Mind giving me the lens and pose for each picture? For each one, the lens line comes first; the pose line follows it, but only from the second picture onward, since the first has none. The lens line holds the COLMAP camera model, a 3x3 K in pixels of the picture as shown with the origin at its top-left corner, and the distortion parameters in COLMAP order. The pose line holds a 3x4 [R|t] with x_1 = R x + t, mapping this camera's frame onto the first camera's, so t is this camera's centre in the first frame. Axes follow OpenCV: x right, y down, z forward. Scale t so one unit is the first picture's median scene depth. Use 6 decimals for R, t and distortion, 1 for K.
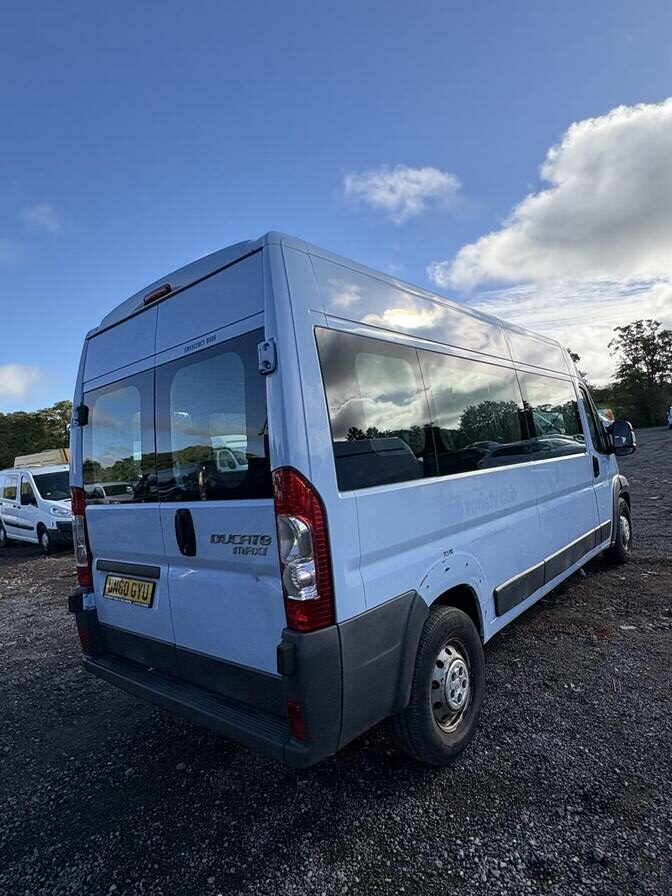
lens RADIAL K [[502.1, 0, 336.9], [0, 502.1, 443.7], [0, 0, 1]] dist [0.002175, -0.001826]
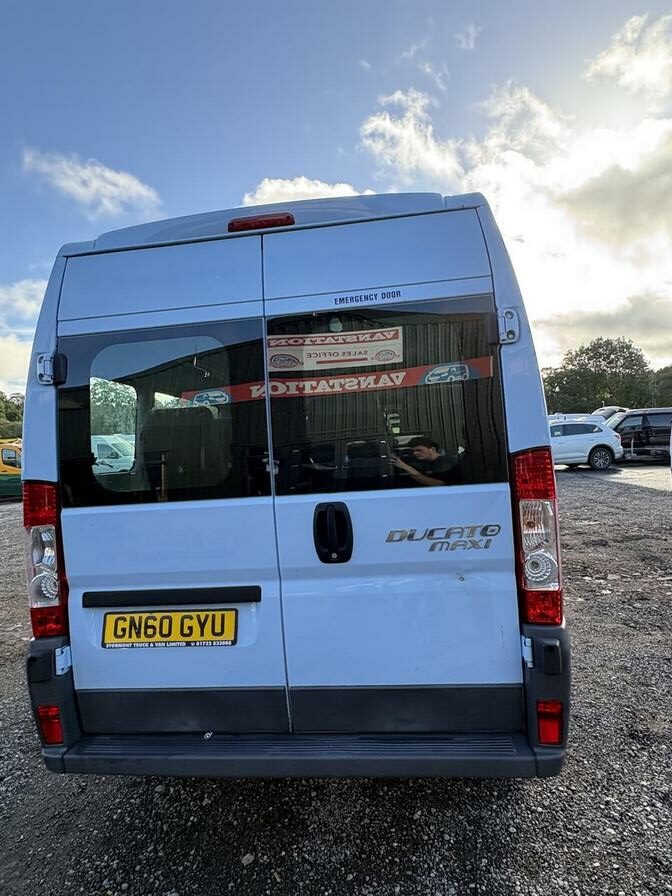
lens RADIAL K [[502.1, 0, 340.5], [0, 502.1, 441.6], [0, 0, 1]] dist [0.002175, -0.001826]
pose [[0.831645, 0.050566, 0.553000, -0.660534], [-0.030249, 0.998492, -0.045810, 0.064174], [-0.554483, 0.021370, 0.831921, 0.311931]]
